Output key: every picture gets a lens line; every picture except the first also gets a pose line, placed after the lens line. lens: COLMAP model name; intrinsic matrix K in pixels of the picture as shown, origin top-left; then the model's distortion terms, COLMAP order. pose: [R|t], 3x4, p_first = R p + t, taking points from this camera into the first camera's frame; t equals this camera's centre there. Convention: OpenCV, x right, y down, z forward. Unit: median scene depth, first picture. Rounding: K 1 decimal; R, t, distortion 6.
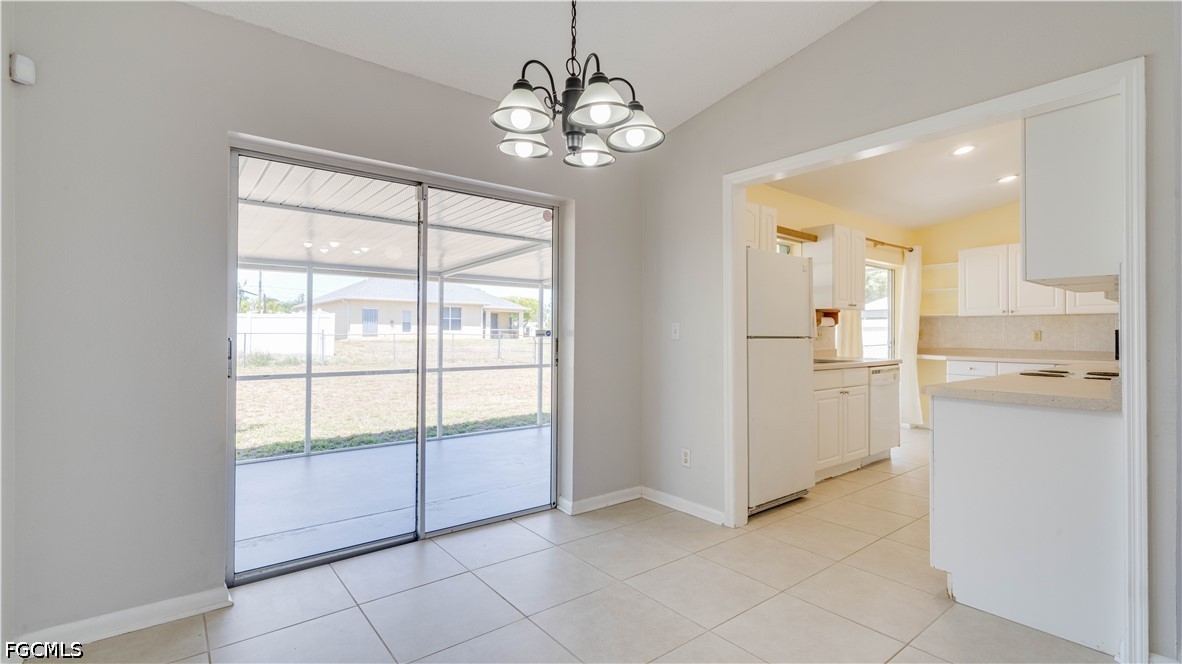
lens RADIAL K [[522.3, 0, 574.7], [0, 522.3, 336.5], [0, 0, 1]] dist [-0.011797, 0.000838]
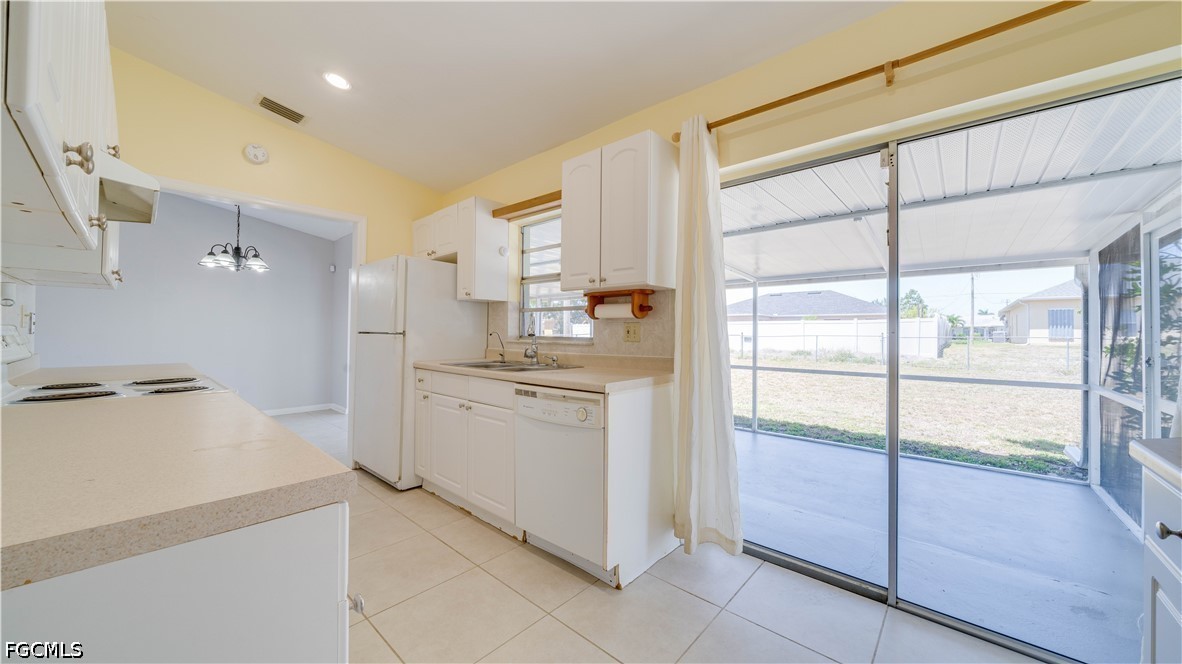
lens RADIAL K [[415.3, 0, 569.1], [0, 415.3, 324.6], [0, 0, 1]] dist [-0.008186, -0.000267]
pose [[0.168539, -0.020334, -0.985485, 0.822354], [-0.015836, 0.999602, -0.023334, 0.000058], [0.985568, 0.019539, 0.168150, 0.751607]]
